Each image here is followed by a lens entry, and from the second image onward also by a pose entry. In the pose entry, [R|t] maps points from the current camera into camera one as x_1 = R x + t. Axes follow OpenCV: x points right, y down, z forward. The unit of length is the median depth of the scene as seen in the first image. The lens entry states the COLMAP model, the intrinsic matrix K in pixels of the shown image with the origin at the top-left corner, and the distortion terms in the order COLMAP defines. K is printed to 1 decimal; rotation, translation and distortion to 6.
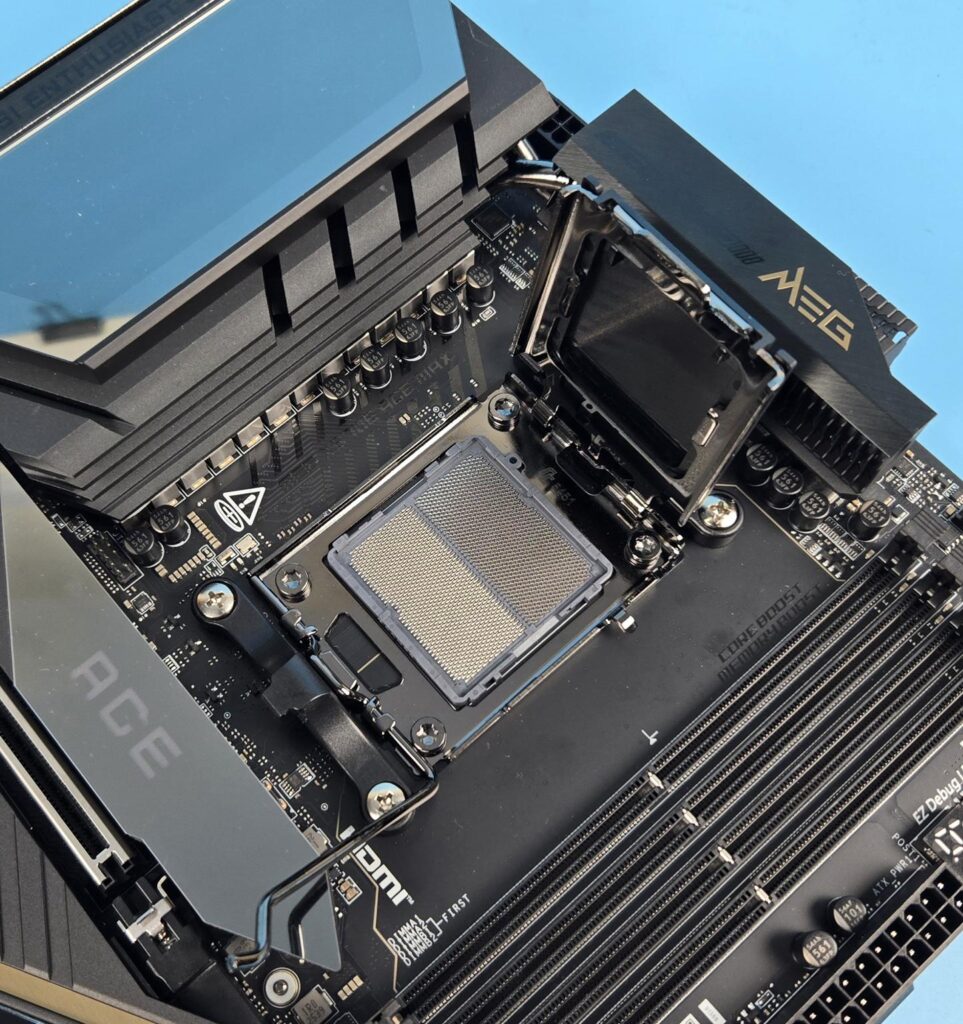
lens RADIAL K [[1266.4, 0, 403.2], [0, 1266.4, 509.3], [0, 0, 1]] dist [0.078612, -0.102770]
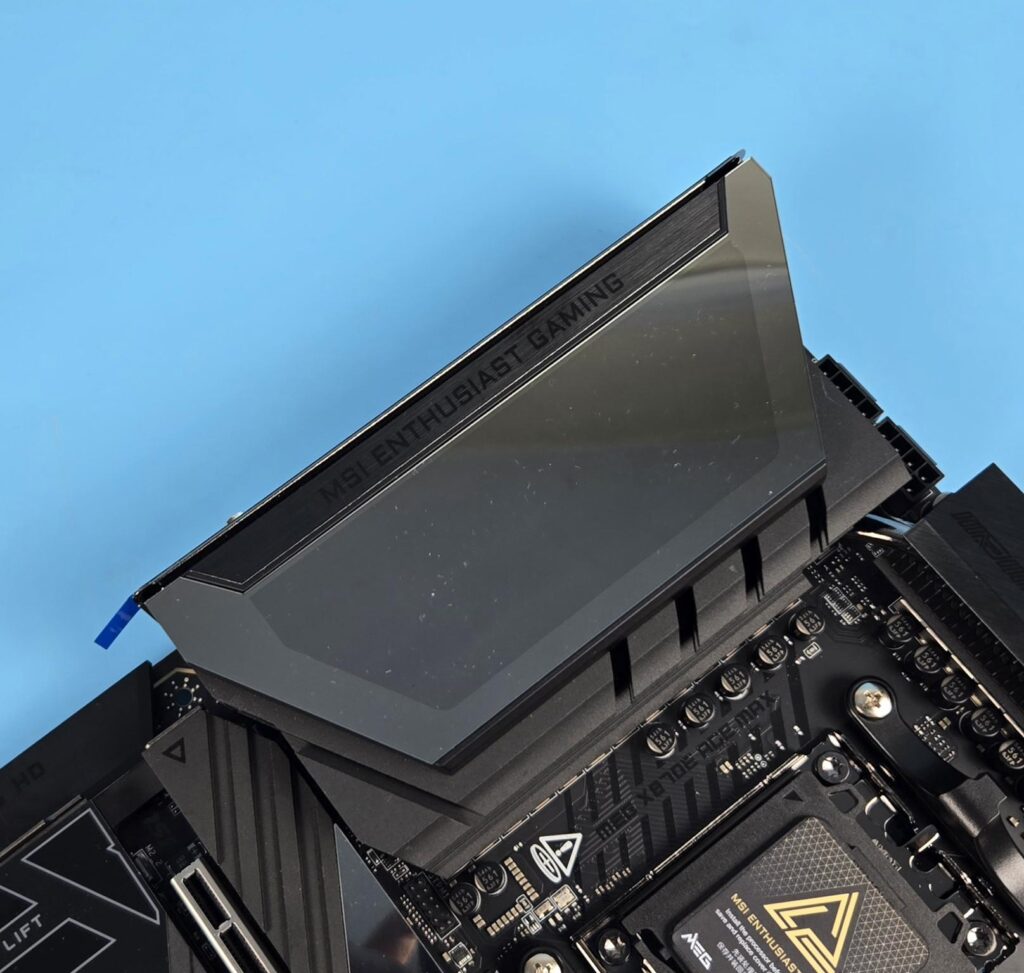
lens RADIAL K [[1554.0, 0, 422.1], [0, 1554.0, 431.0], [0, 0, 1]] dist [0.034976, 0.112009]
pose [[0.998308, 0.051127, -0.027694, -0.221100], [-0.049194, 0.996575, 0.066476, -0.414277], [0.030998, -0.065001, 0.997404, -0.196324]]
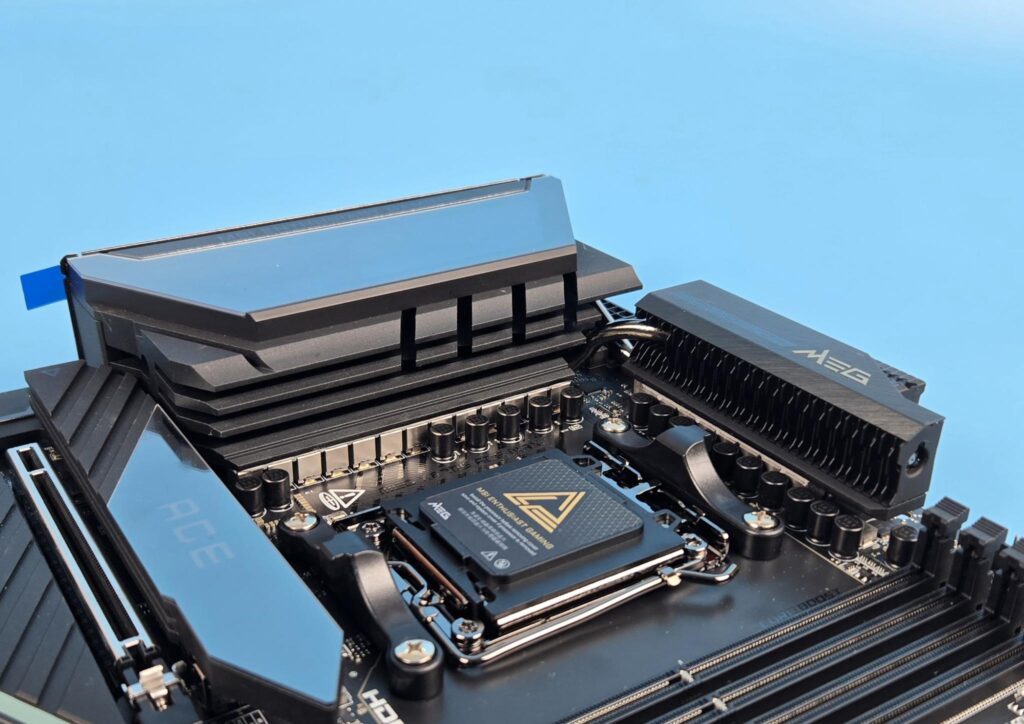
lens RADIAL K [[1132.9, 0, 470.5], [0, 1132.9, 443.6], [0, 0, 1]] dist [0.180667, -0.678952]
pose [[0.986064, 0.114807, -0.120408, 0.108161], [-0.165124, 0.763738, -0.624050, 0.595724], [0.020314, 0.635235, 0.772052, 0.180315]]
